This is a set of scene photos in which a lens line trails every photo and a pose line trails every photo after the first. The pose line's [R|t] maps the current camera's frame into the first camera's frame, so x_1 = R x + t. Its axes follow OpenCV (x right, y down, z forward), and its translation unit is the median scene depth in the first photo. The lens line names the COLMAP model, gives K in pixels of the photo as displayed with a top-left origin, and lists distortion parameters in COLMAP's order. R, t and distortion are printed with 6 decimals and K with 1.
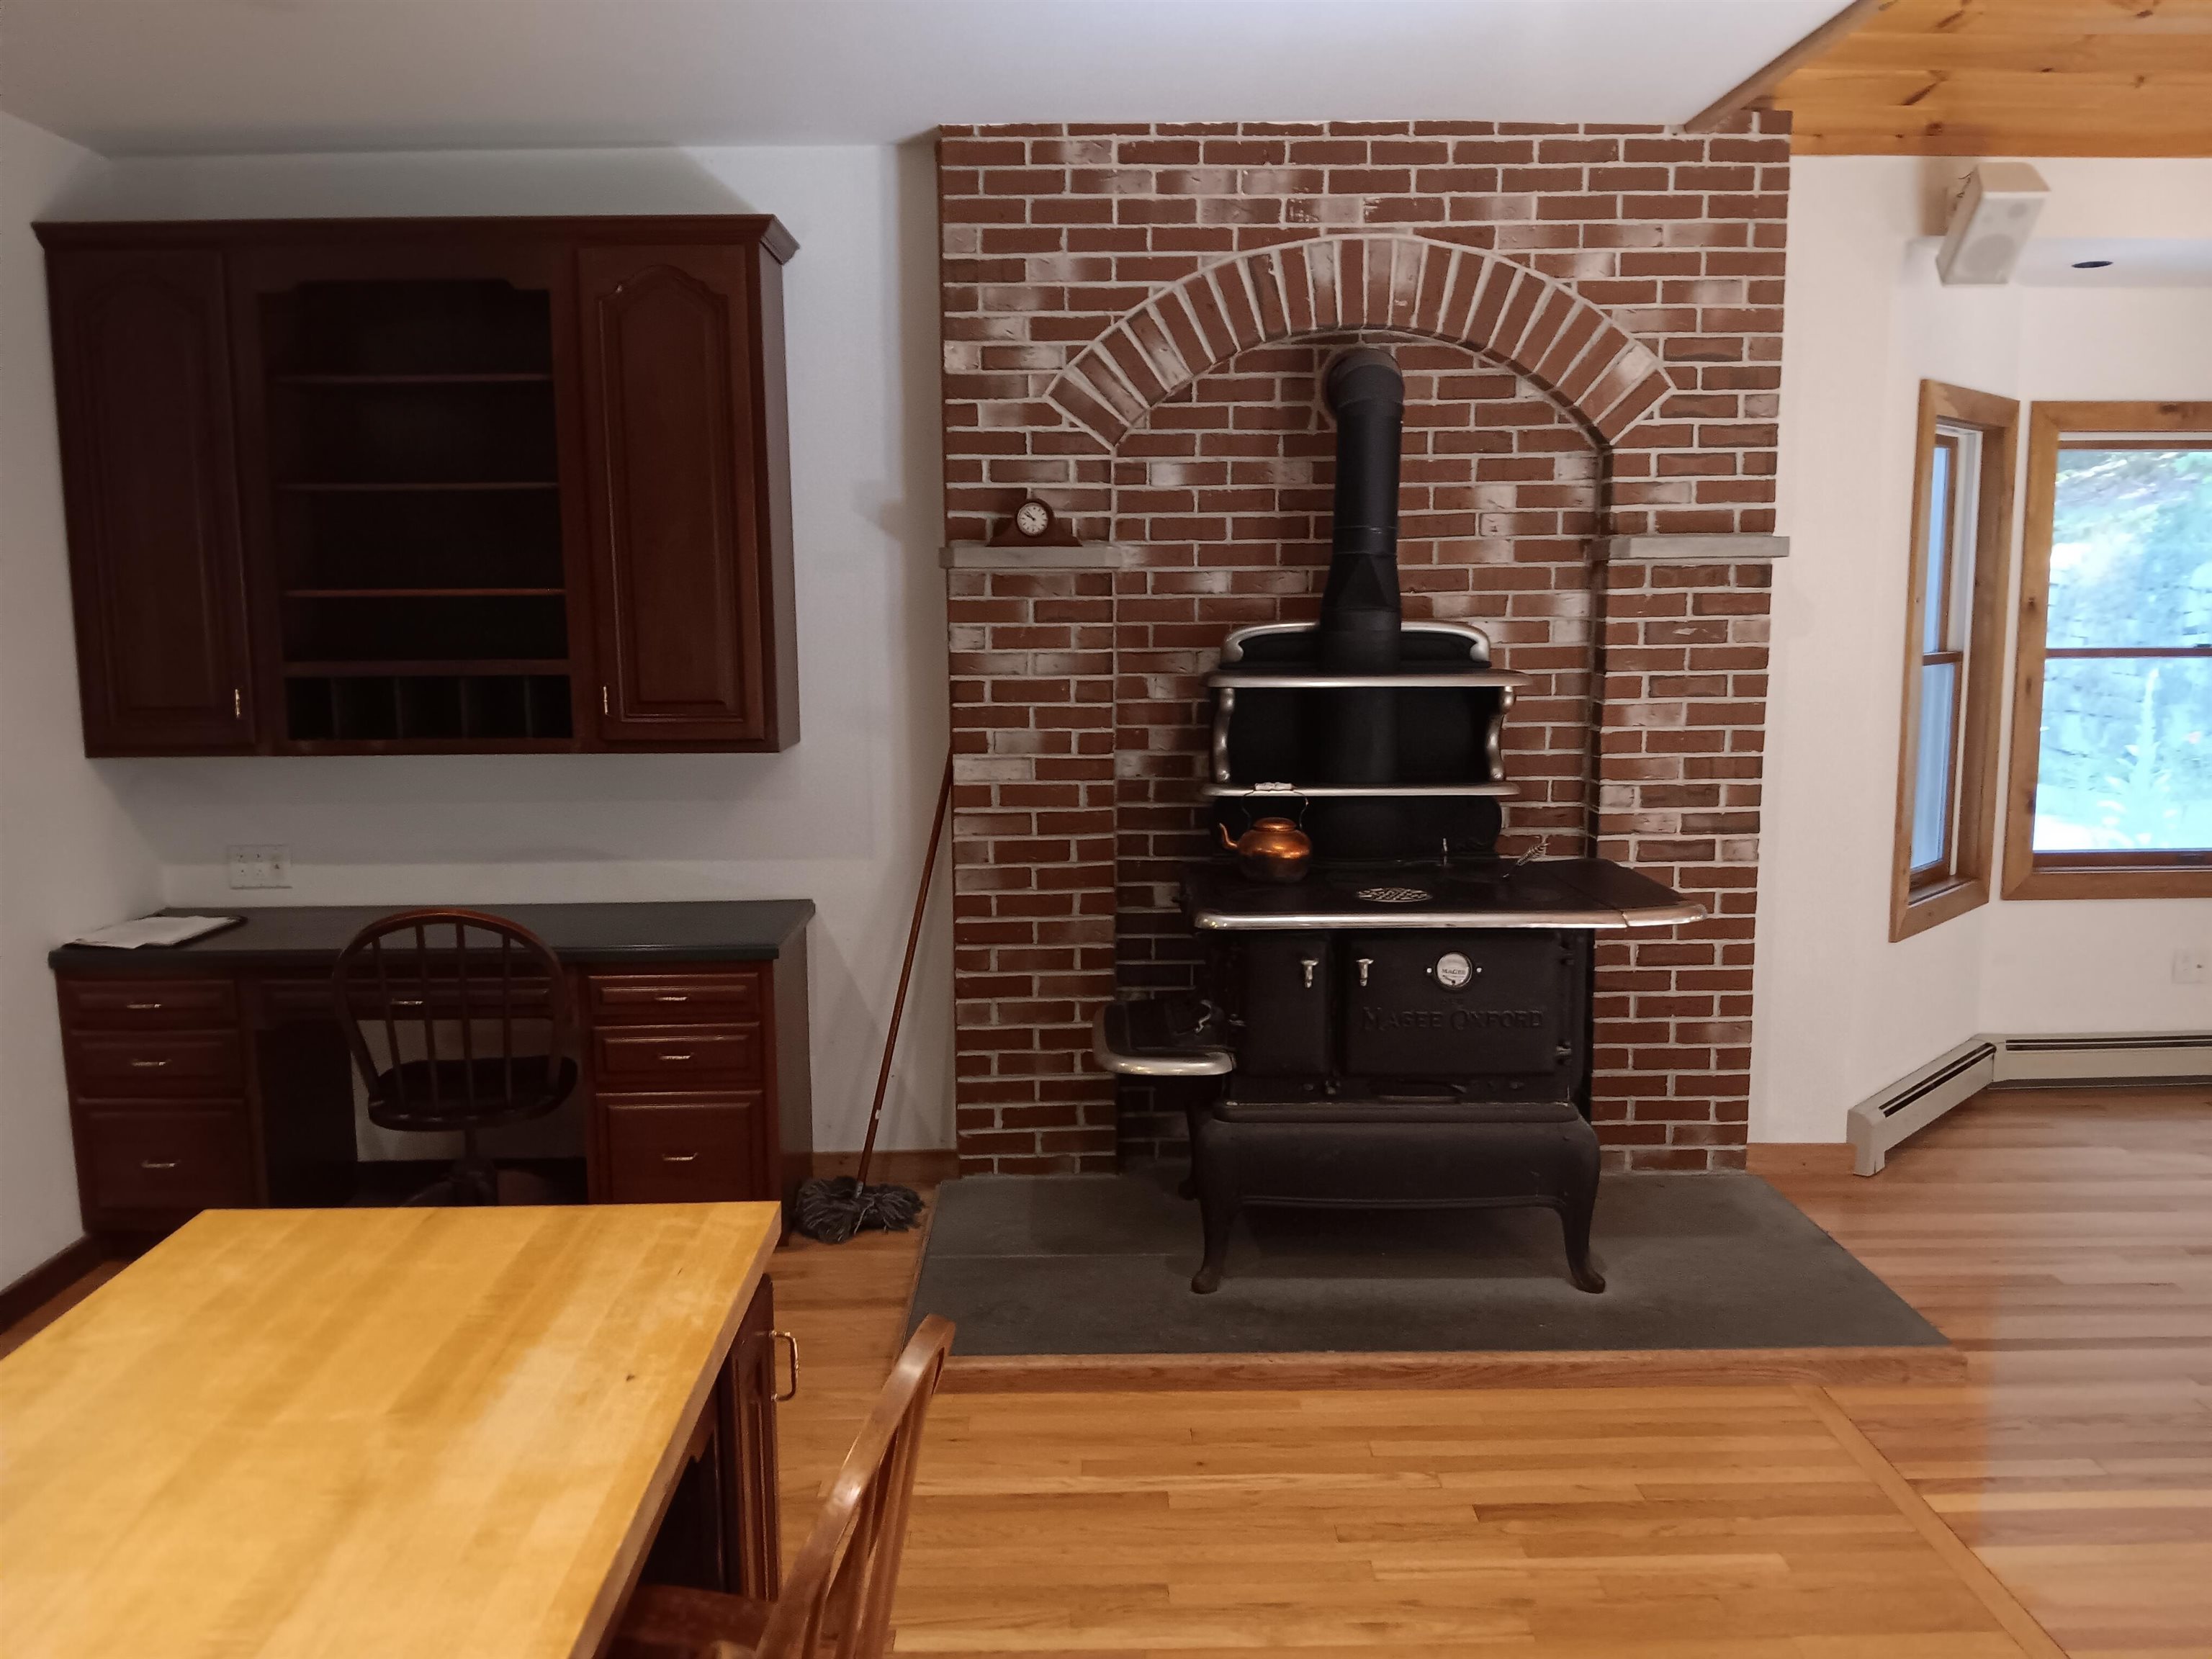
lens RADIAL K [[1730.9, 0, 1115.0], [0, 1730.9, 845.8], [0, 0, 1]] dist [0.087134, -0.162641]
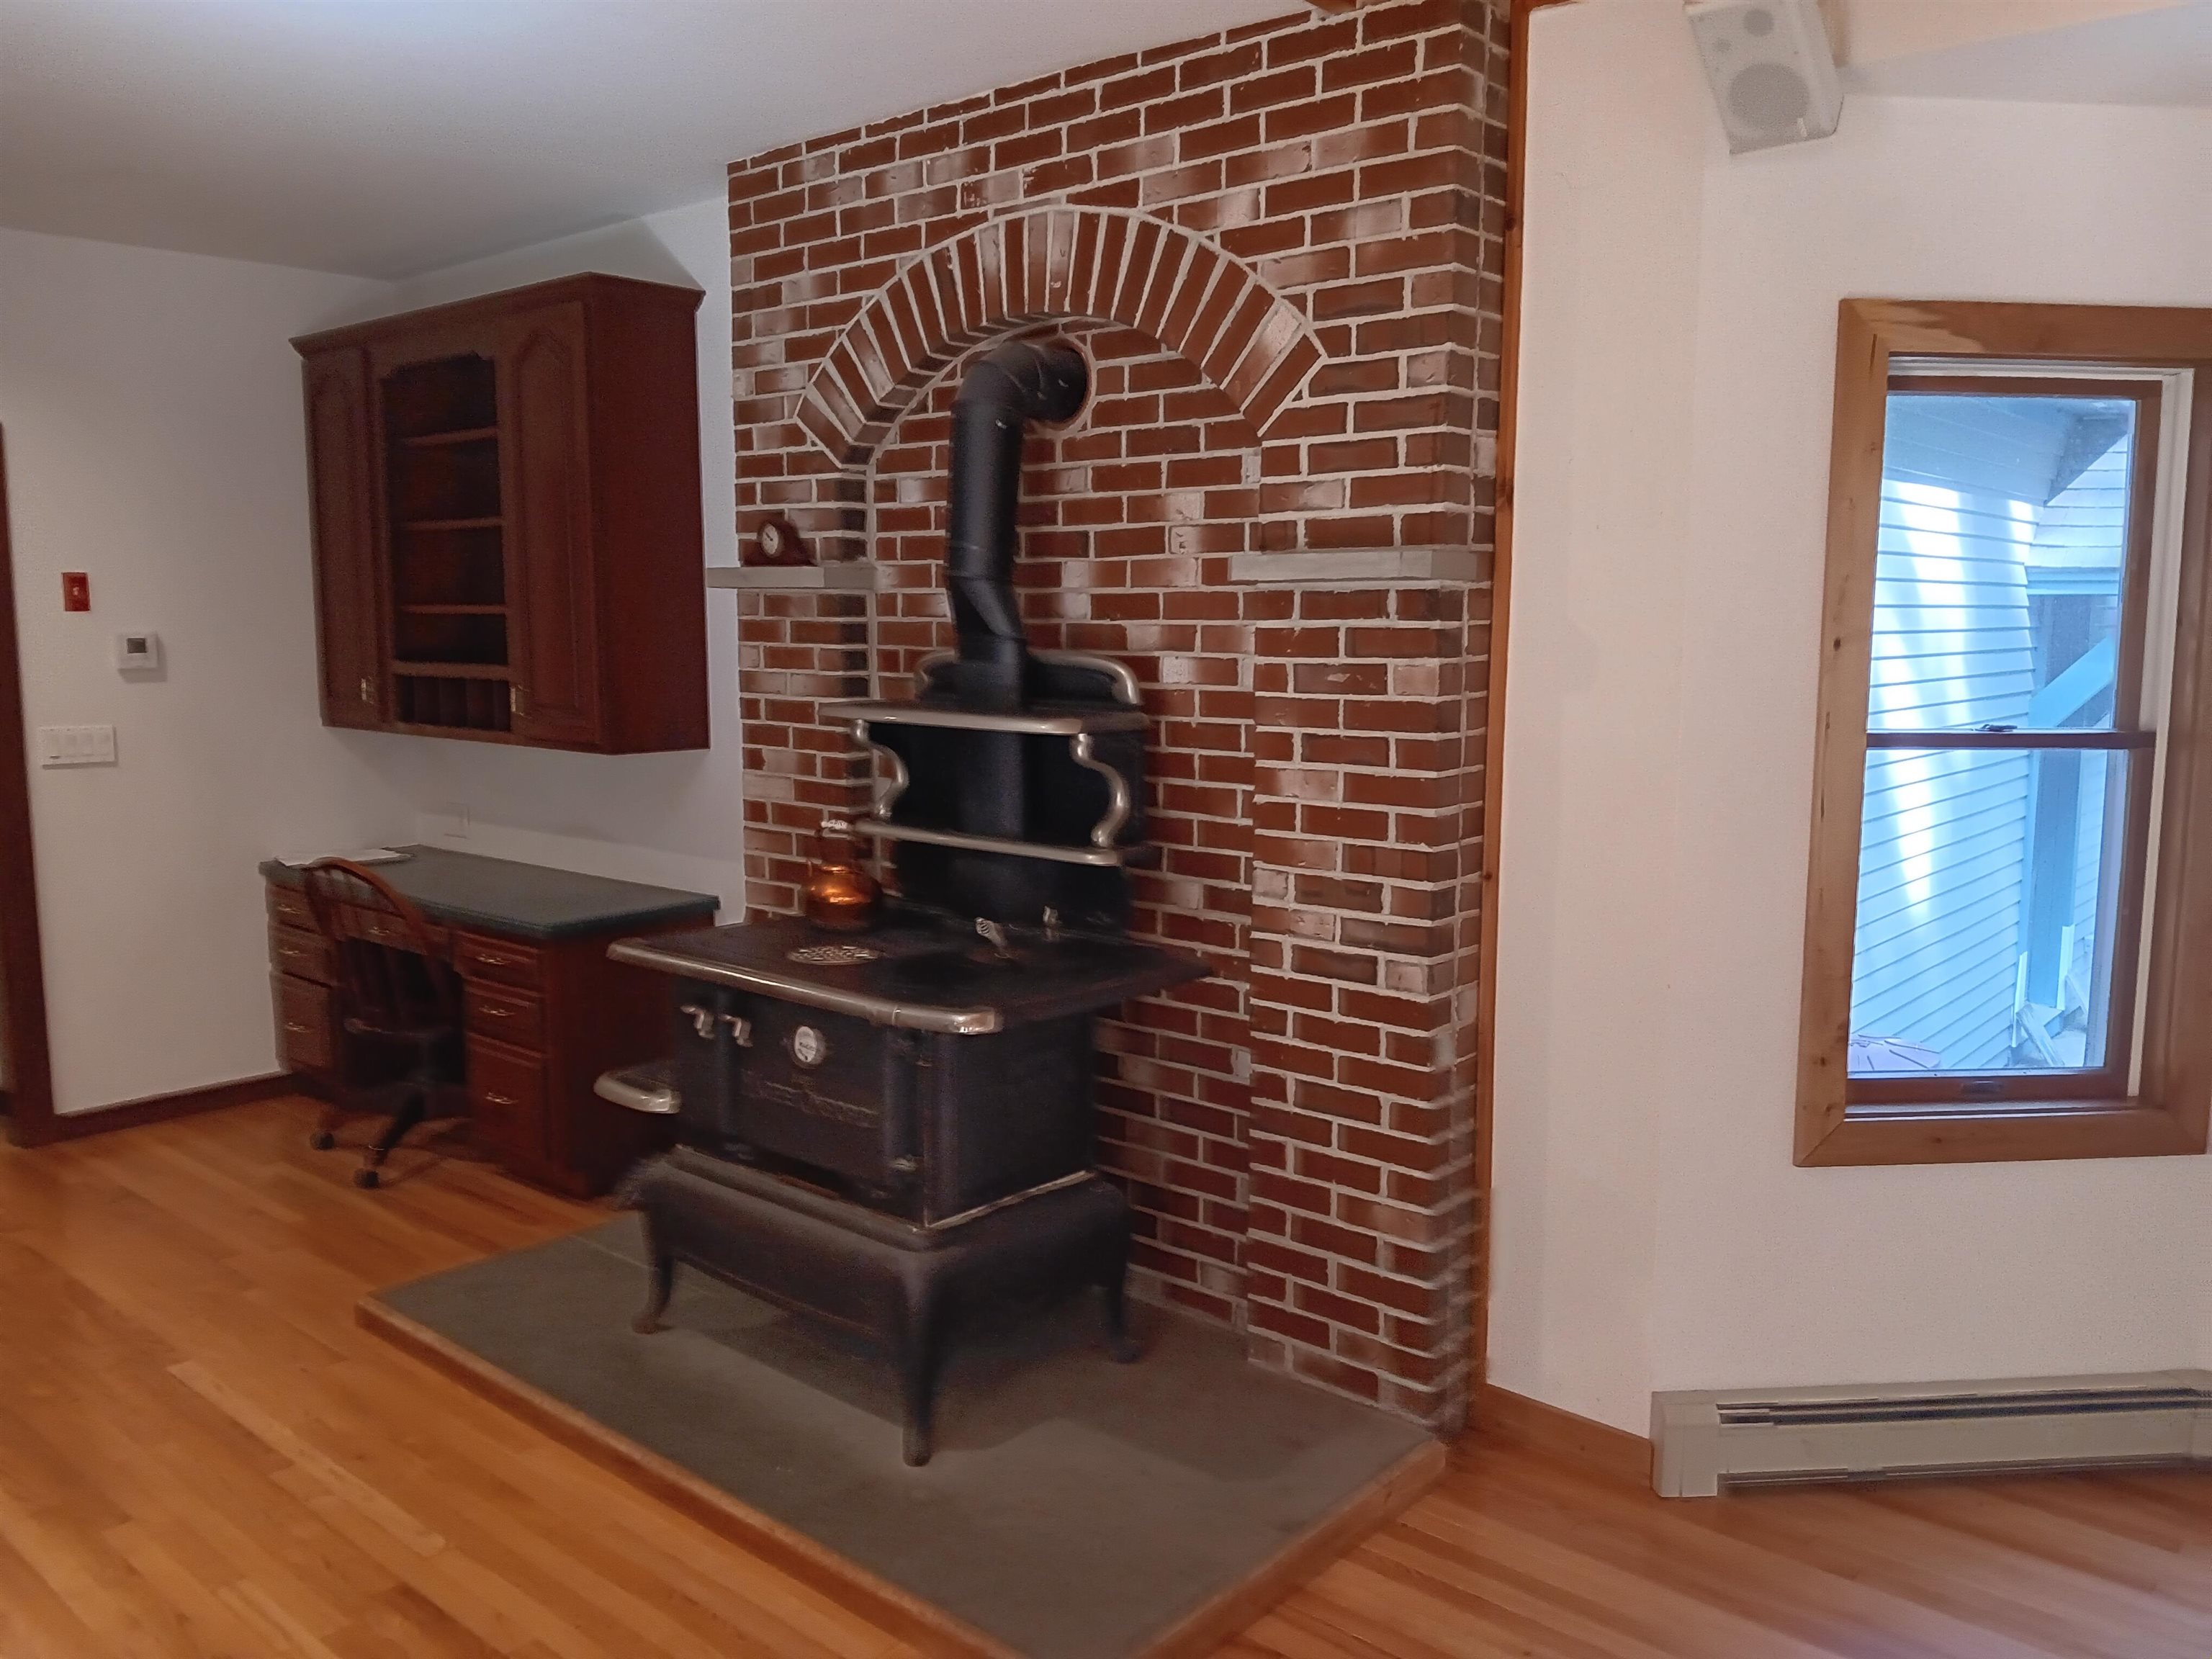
lens RADIAL K [[1730.9, 0, 1116.8], [0, 1730.9, 851.2], [0, 0, 1]] dist [0.087134, -0.162641]
pose [[0.735456, 0.102434, -0.669784, 0.779568], [-0.109966, 0.993446, 0.031185, -0.061781], [0.668589, 0.050718, 0.741900, 0.389165]]
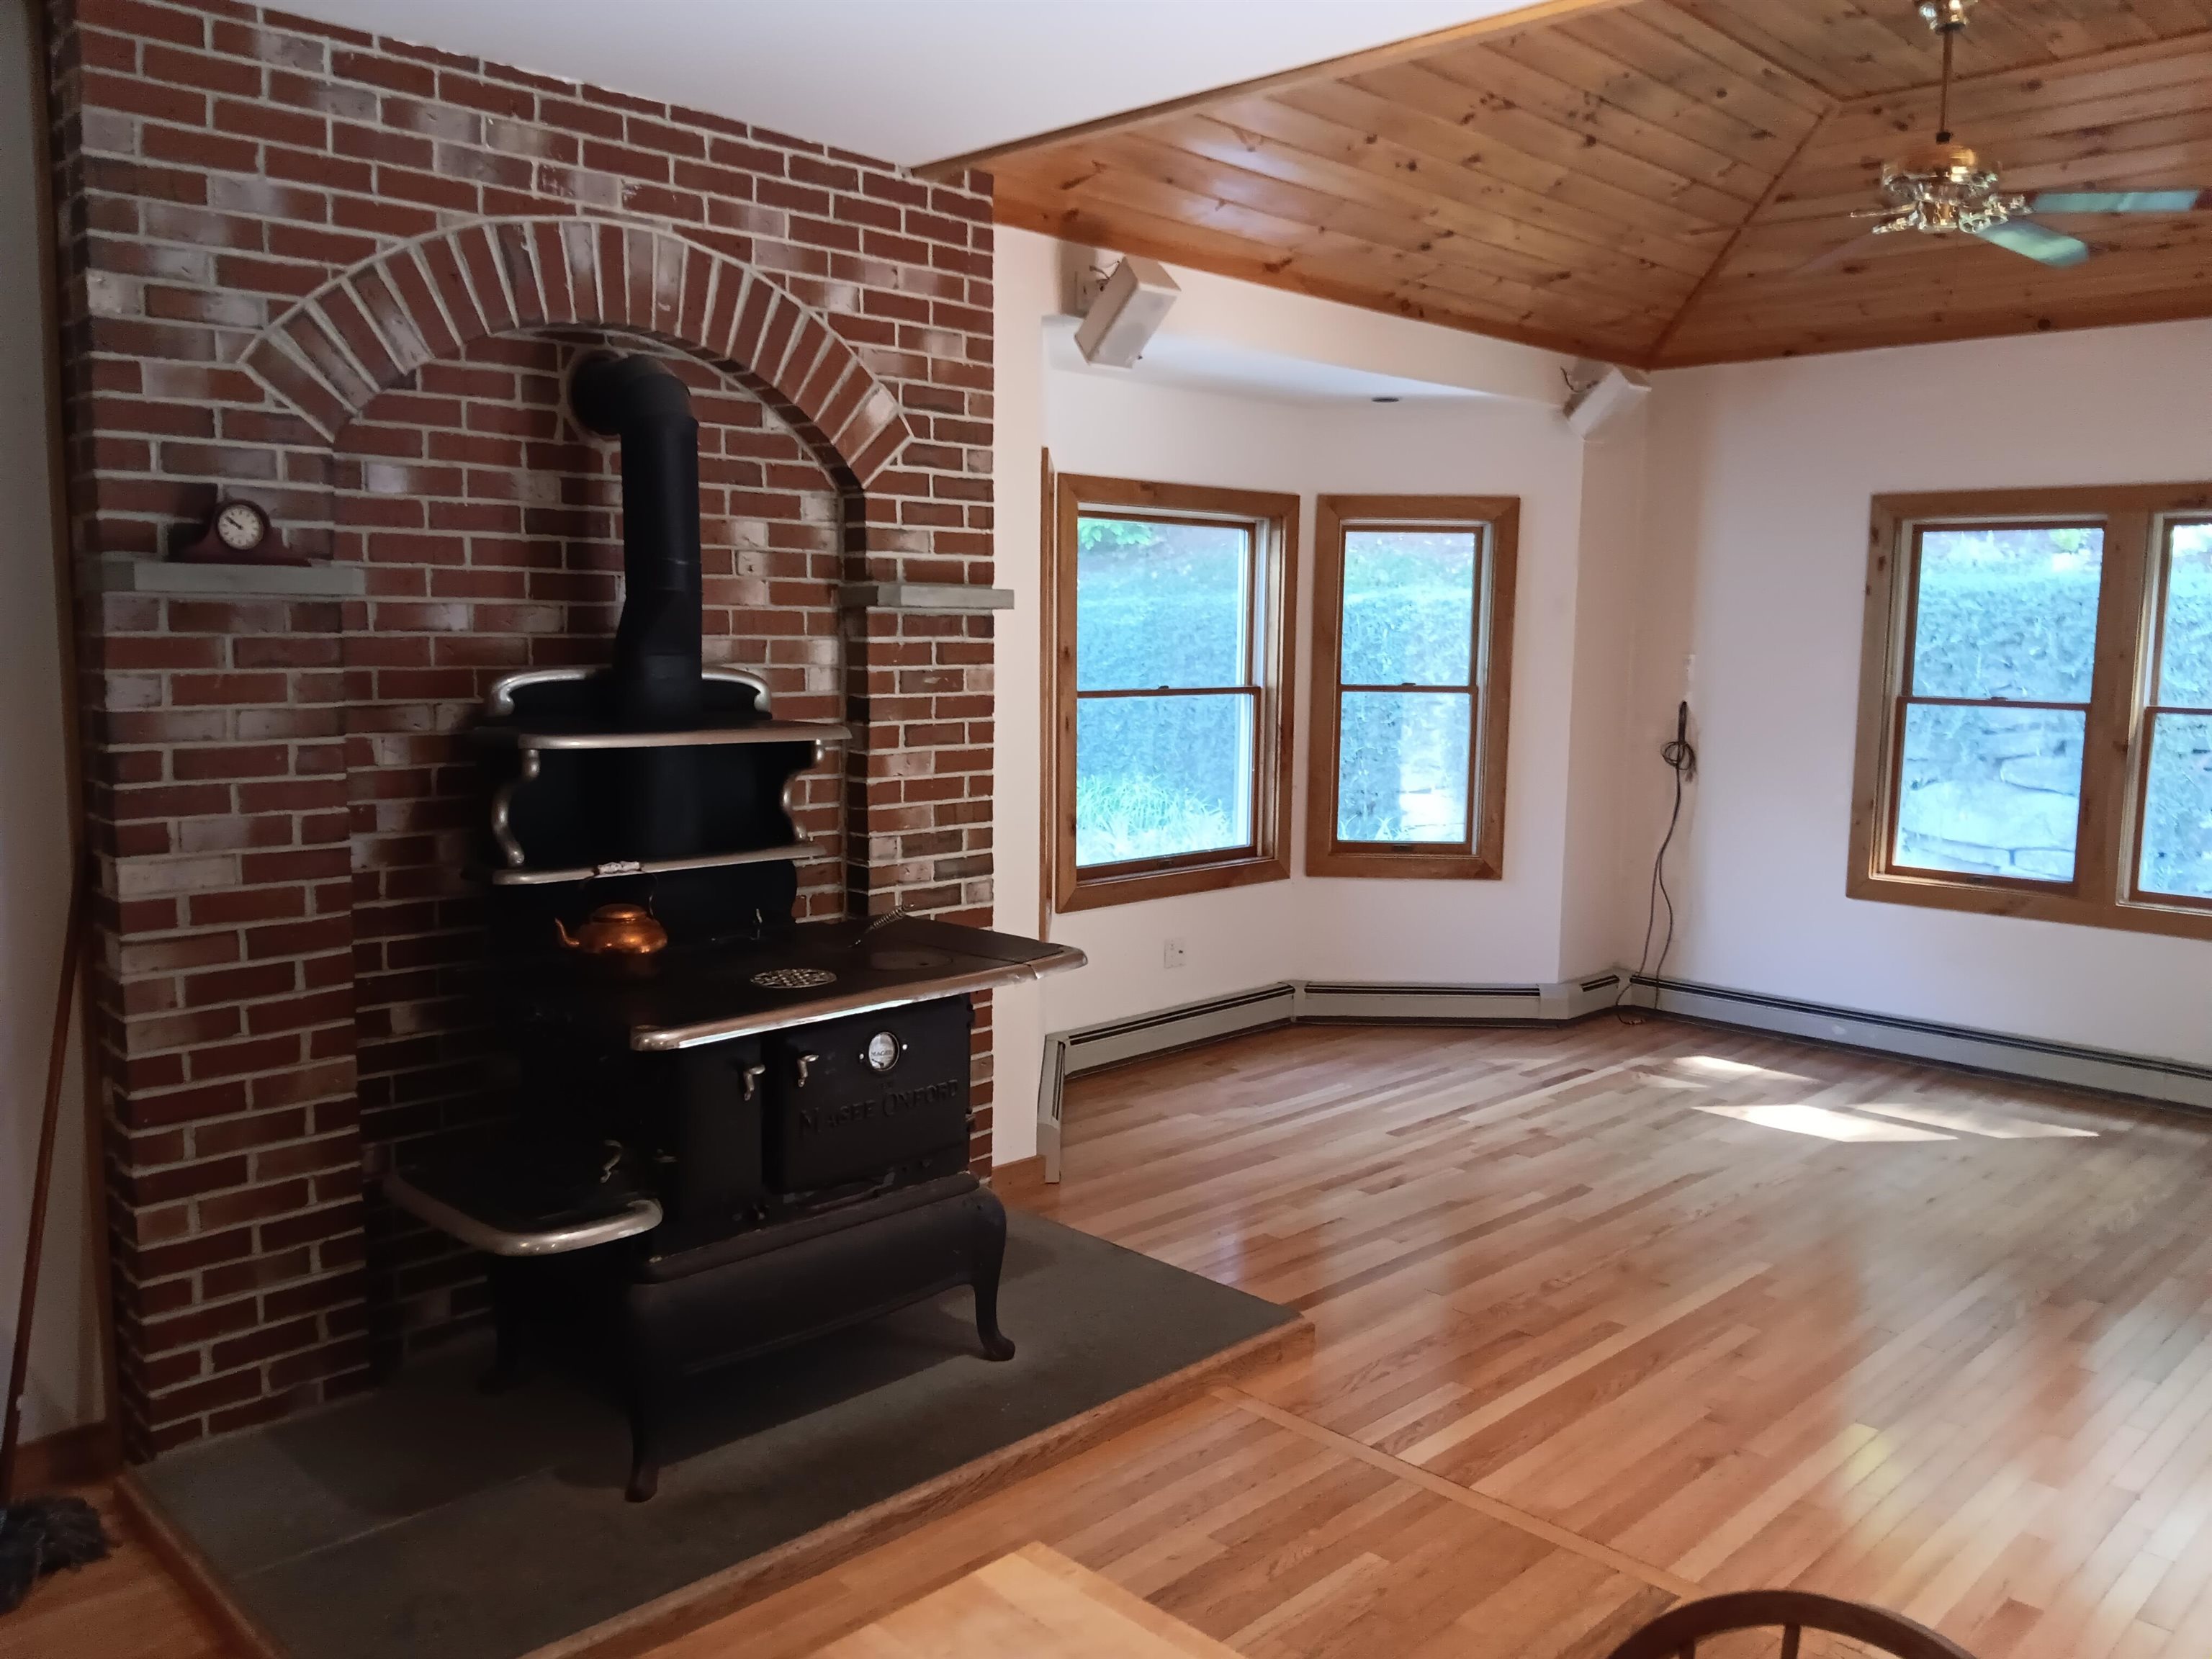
lens RADIAL K [[1730.9, 0, 1126.4], [0, 1730.9, 840.1], [0, 0, 1]] dist [0.087134, -0.162641]
pose [[0.712946, -0.070256, 0.697690, -0.298060], [0.085169, 0.996278, 0.013292, -0.035451], [-0.696027, 0.049945, 0.716276, 0.219361]]
